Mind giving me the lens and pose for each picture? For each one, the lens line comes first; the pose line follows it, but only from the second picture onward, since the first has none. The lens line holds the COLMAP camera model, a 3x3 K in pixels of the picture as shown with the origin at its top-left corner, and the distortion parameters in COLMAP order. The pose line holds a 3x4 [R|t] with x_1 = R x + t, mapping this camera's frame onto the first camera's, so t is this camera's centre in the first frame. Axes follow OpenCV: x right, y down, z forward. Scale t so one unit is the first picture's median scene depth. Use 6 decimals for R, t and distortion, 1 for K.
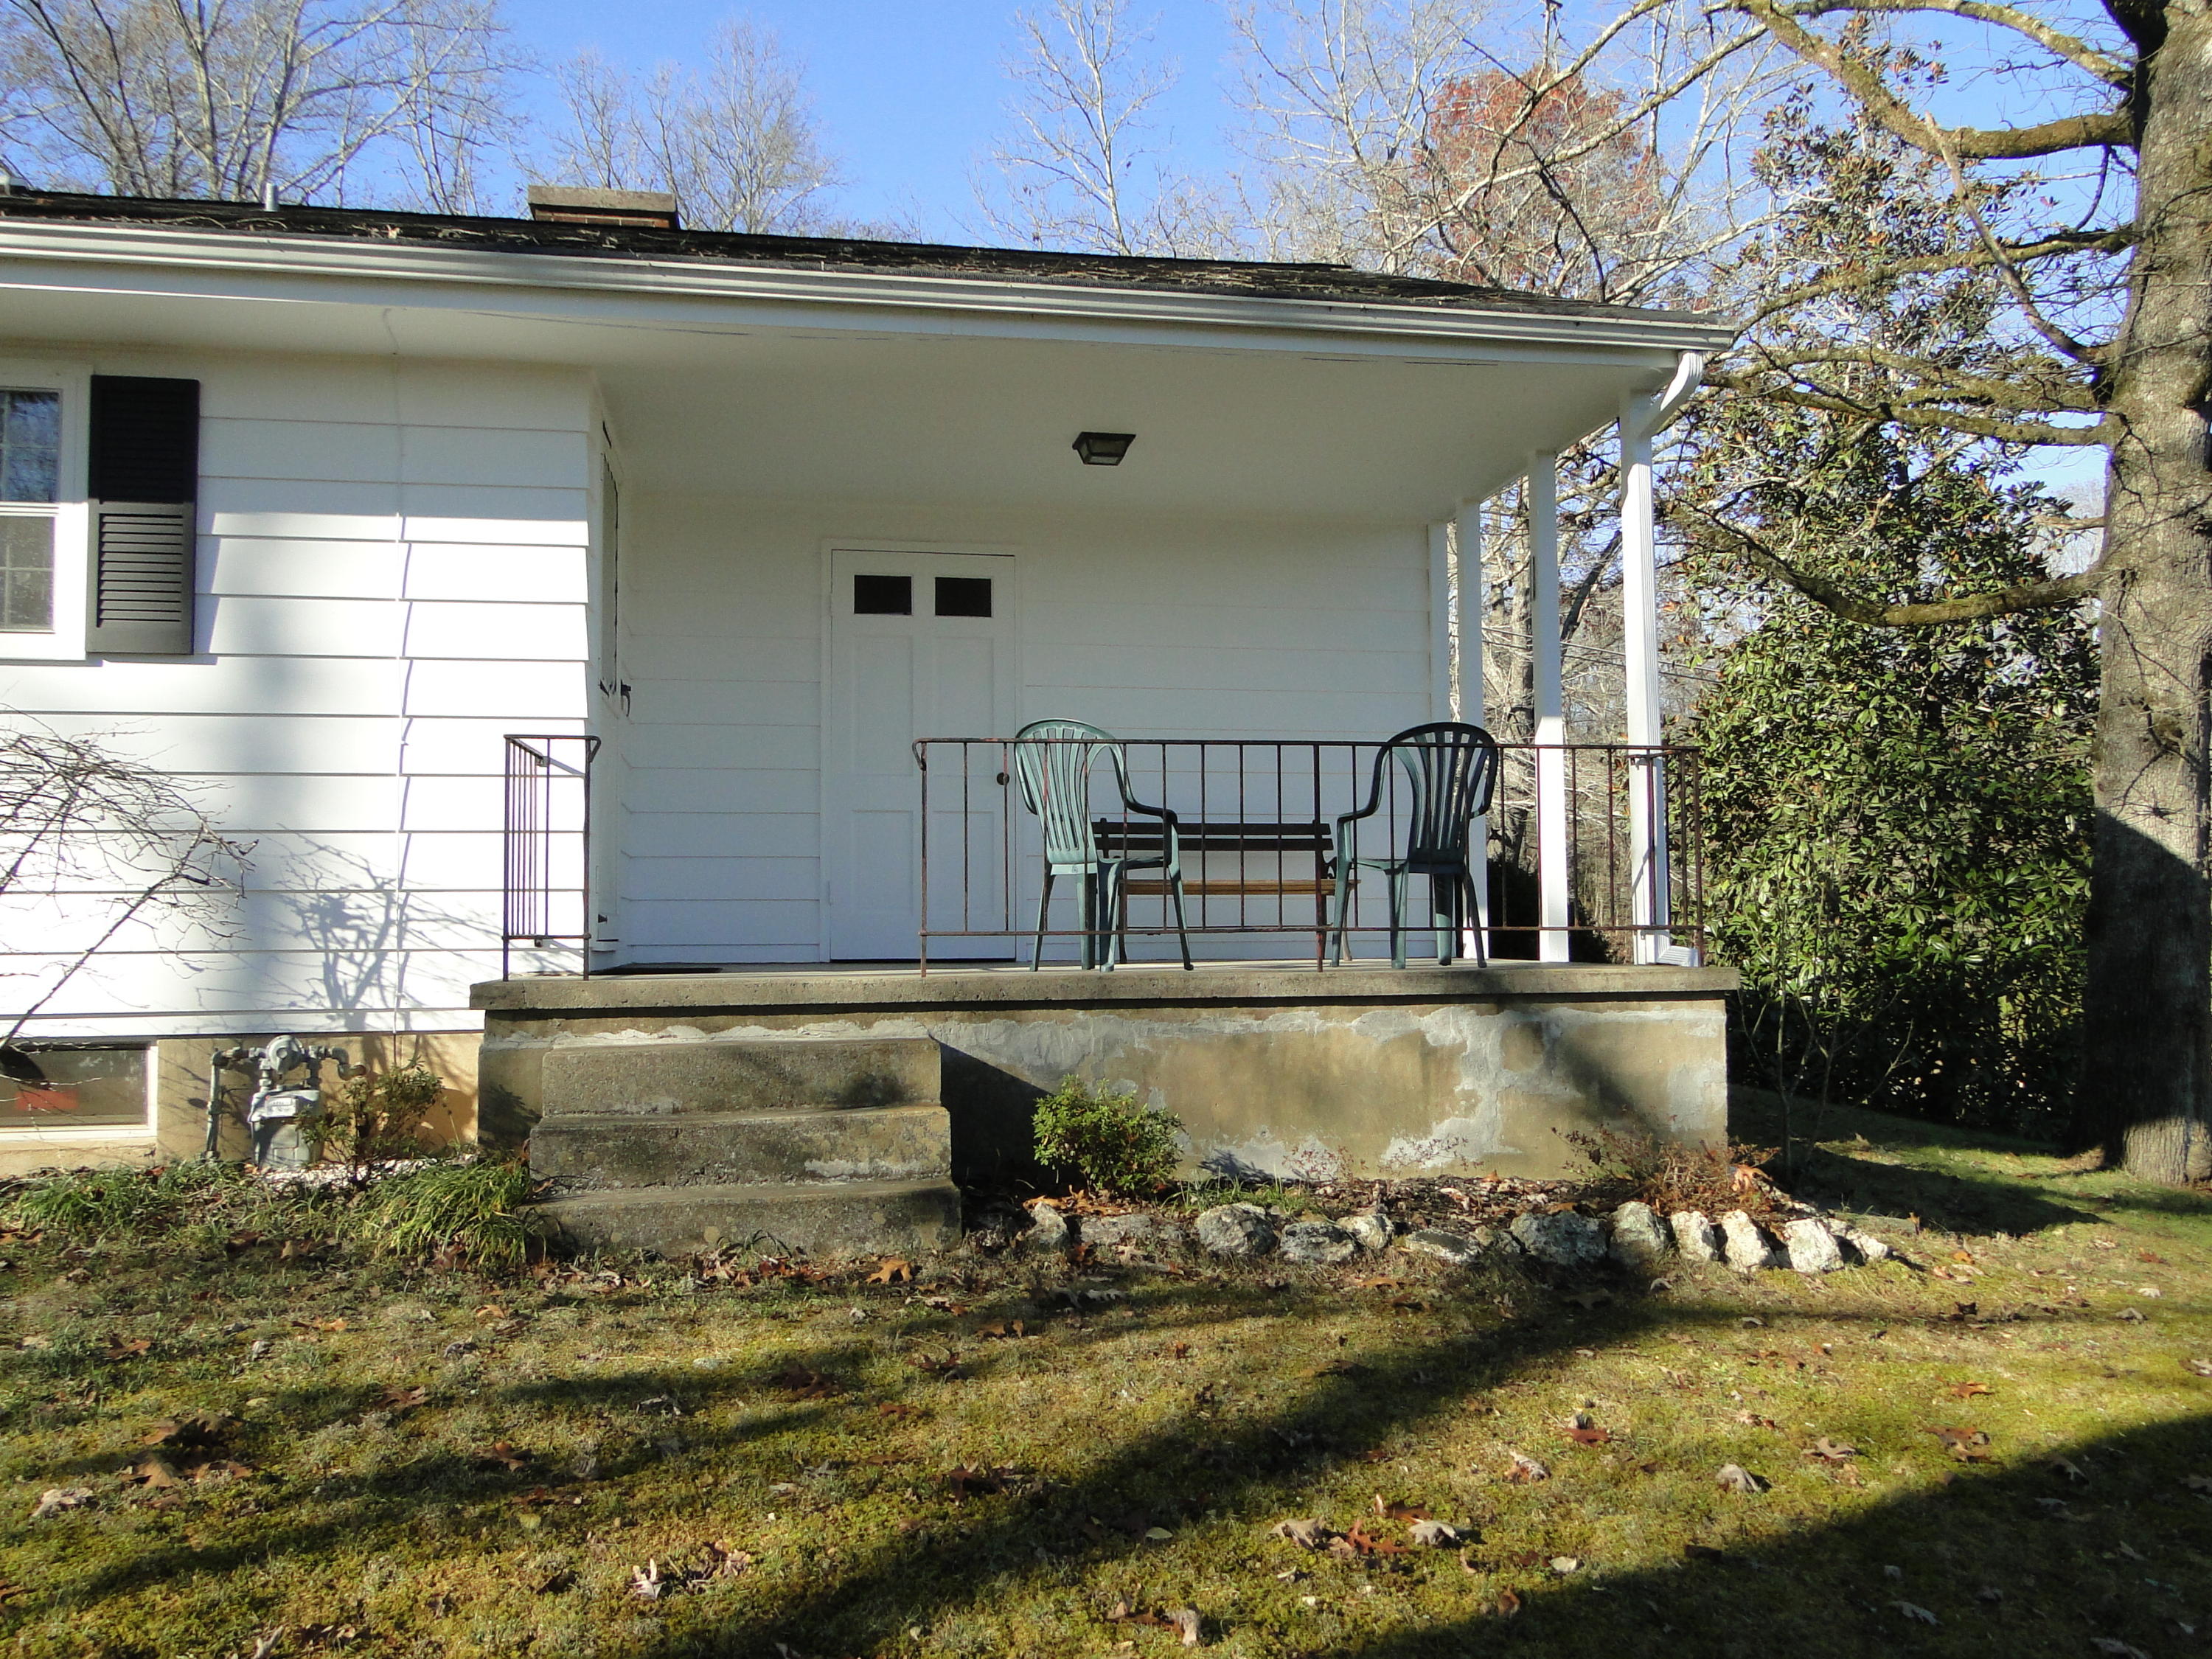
lens RADIAL K [[1852.2, 0, 1106.0], [0, 1852.2, 829.5], [0, 0, 1]] dist [0.016834, 0.005844]
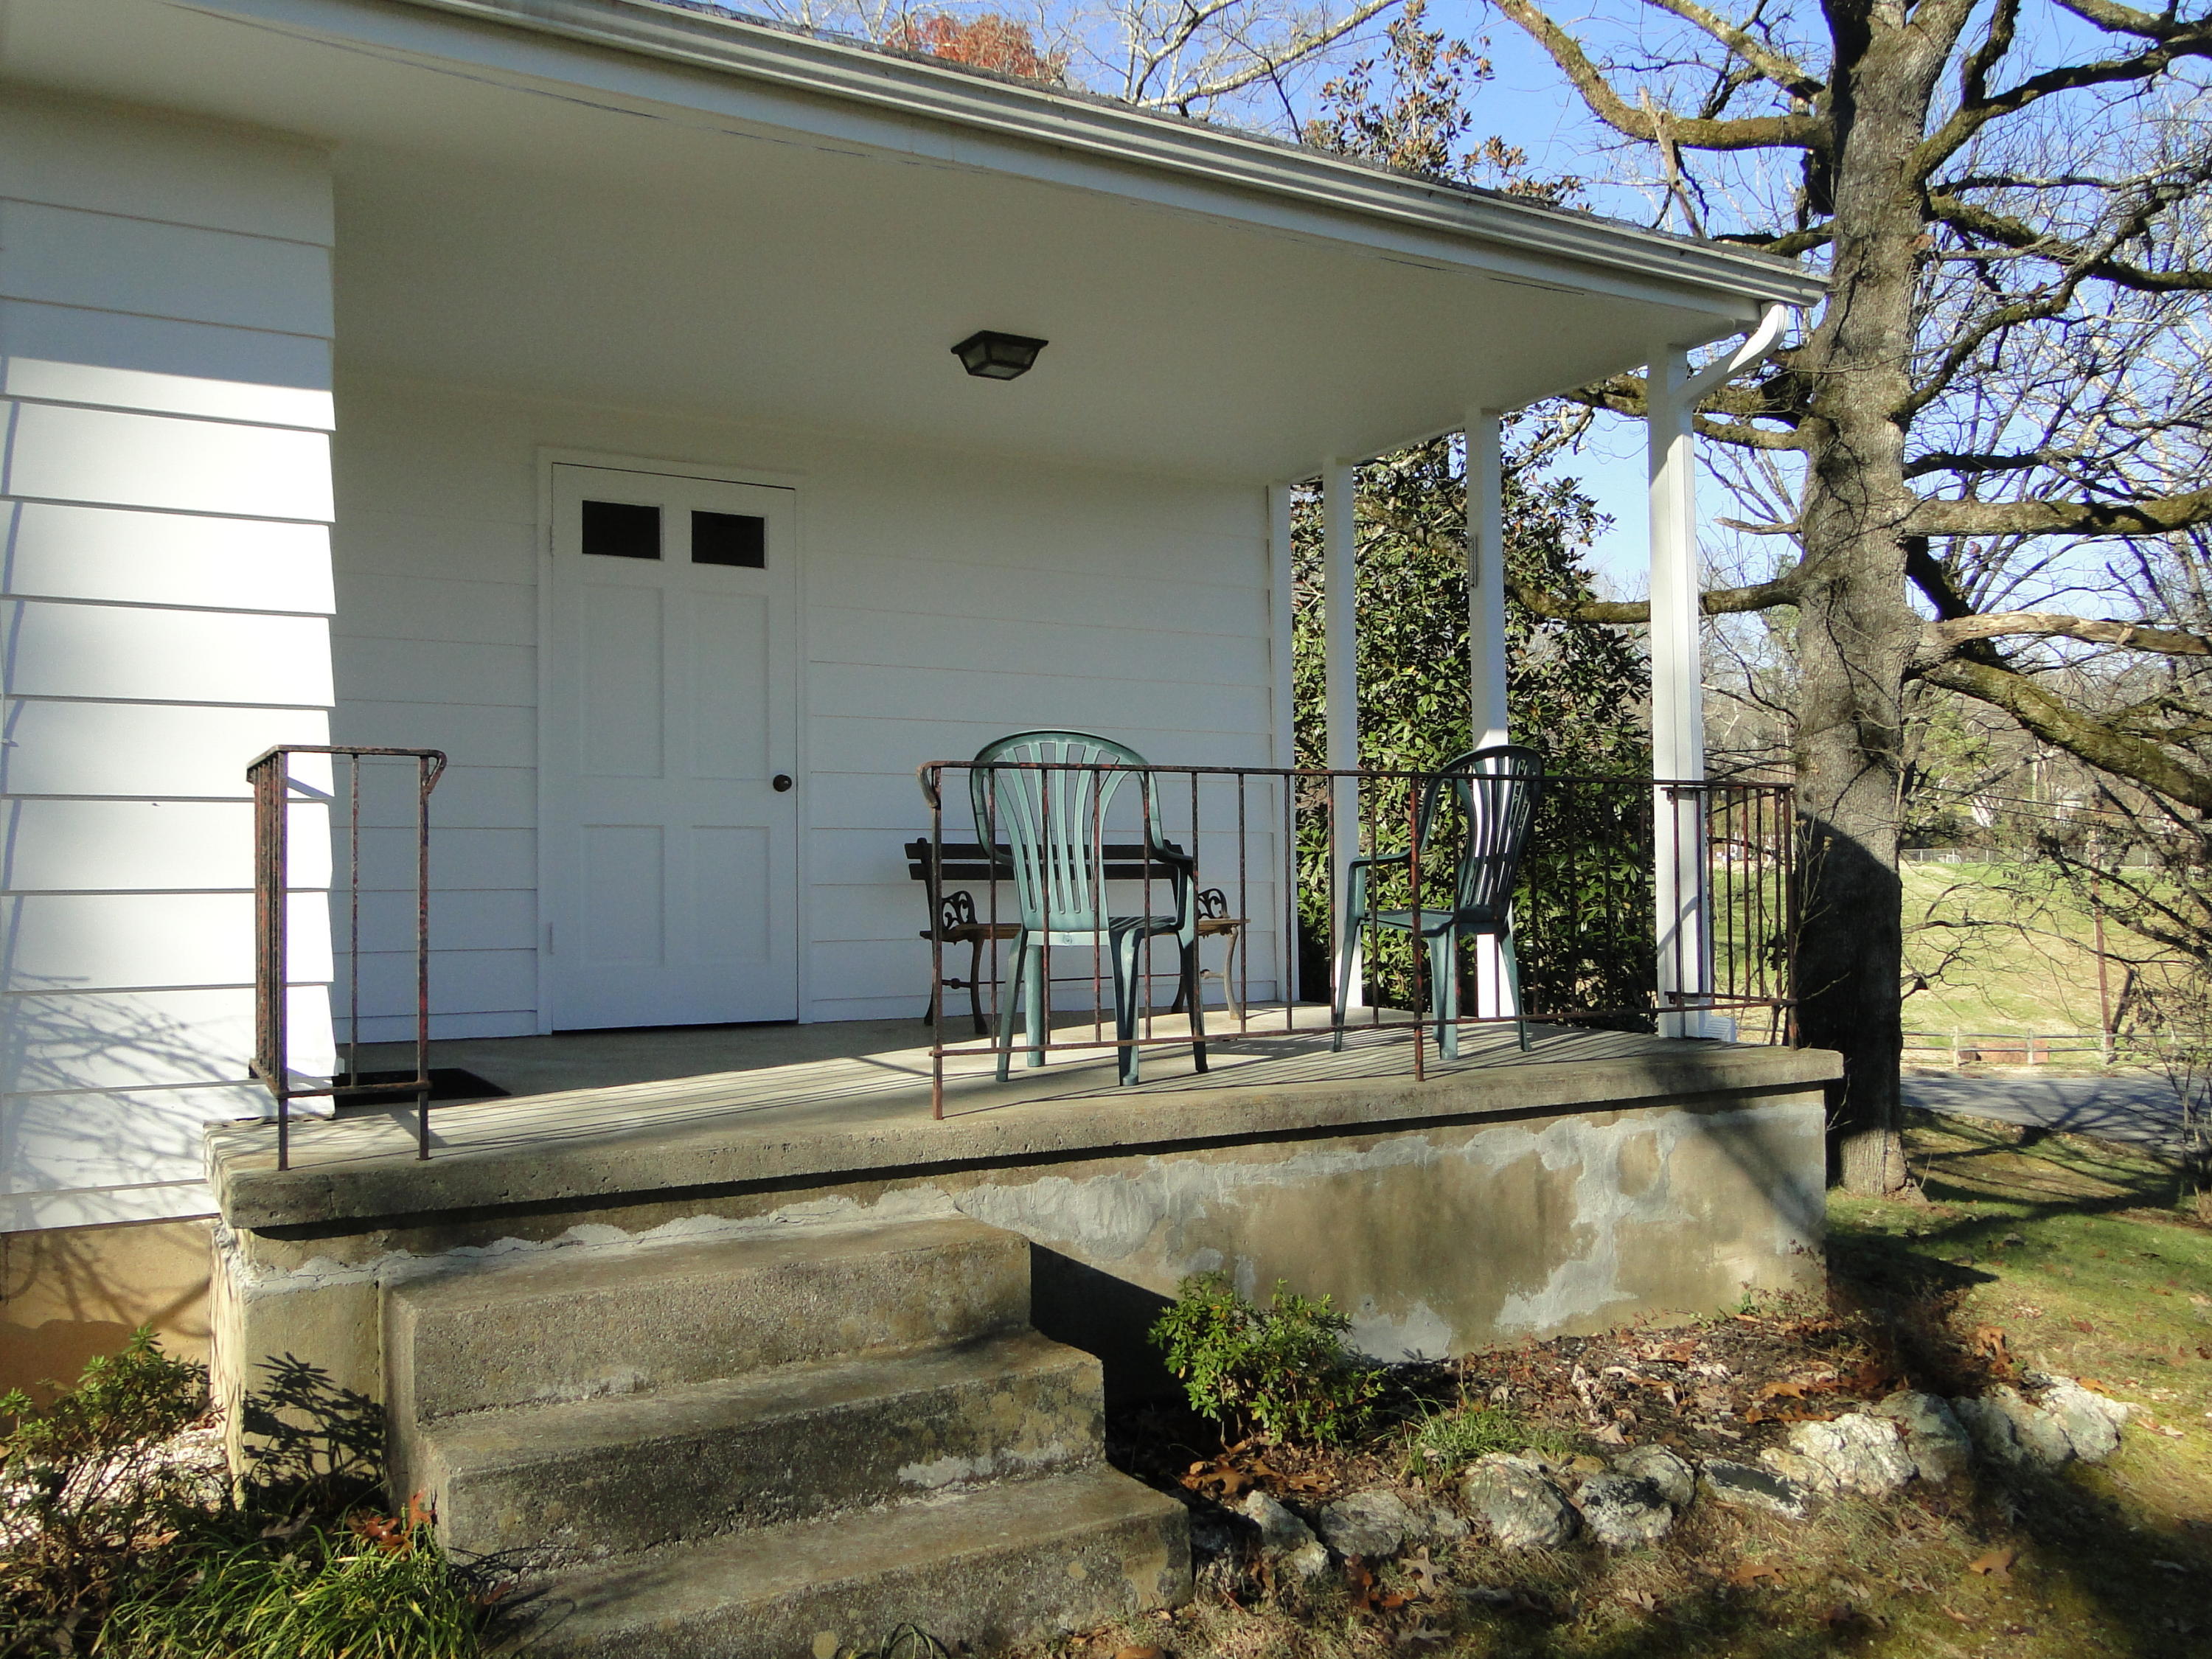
lens RADIAL K [[1844.6, 0, 1106.0], [0, 1844.6, 829.5], [0, 0, 1]] dist [0.014090, -0.000081]
pose [[0.942336, 0.007335, 0.334587, -0.208834], [-0.016532, 0.999559, 0.024649, -0.033452], [-0.334258, -0.028759, 0.942043, 0.278573]]
